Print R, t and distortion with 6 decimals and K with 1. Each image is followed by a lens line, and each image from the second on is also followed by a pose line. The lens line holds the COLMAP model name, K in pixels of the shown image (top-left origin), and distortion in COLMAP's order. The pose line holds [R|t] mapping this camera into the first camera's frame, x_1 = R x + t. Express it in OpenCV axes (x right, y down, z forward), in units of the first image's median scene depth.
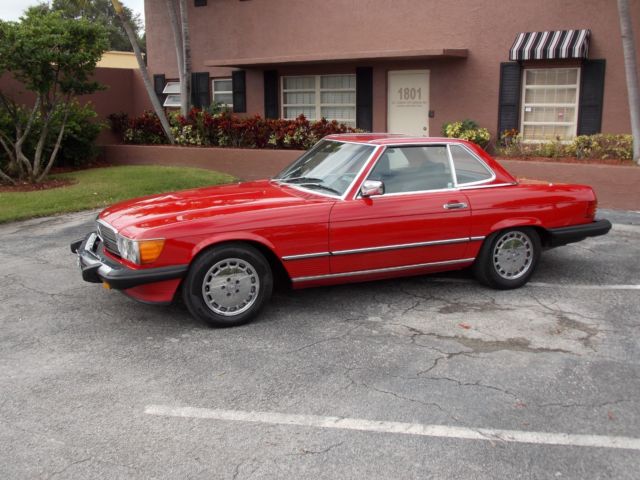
lens RADIAL K [[701.3, 0, 315.4], [0, 701.3, 241.7], [0, 0, 1]] dist [-0.014402, -0.008089]
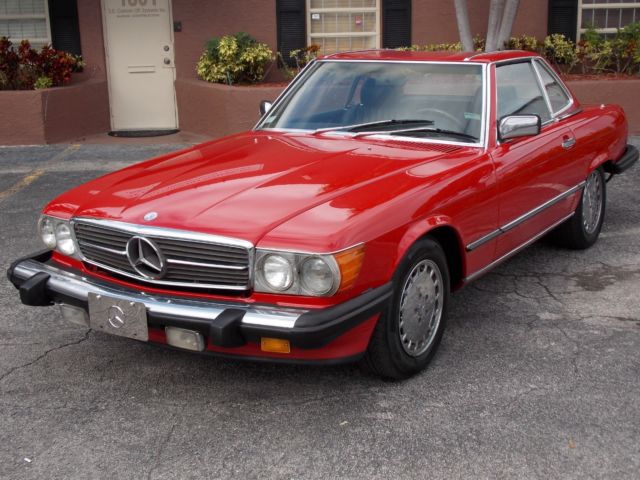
lens RADIAL K [[944.3, 0, 320.0], [0, 944.3, 240.0], [0, 0, 1]] dist [-0.033083, 0.110320]
pose [[0.823550, -0.146808, 0.547916, -0.547577], [0.126714, 0.989132, 0.074569, -0.055740], [-0.552909, 0.008018, 0.833203, 0.326116]]
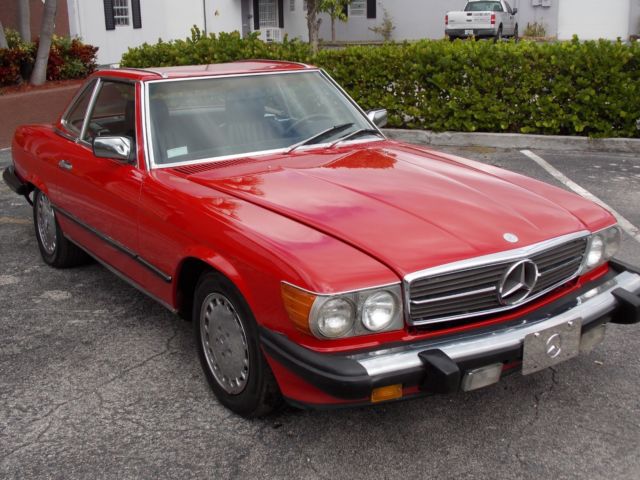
lens RADIAL K [[846.5, 0, 320.0], [0, 846.5, 240.0], [0, 0, 1]] dist [-0.082308, 0.110013]
pose [[-0.164956, -0.251653, 0.953656, -0.776969], [0.223902, 0.932104, 0.284694, -0.217180], [-0.960551, 0.260487, -0.097411, 1.109350]]
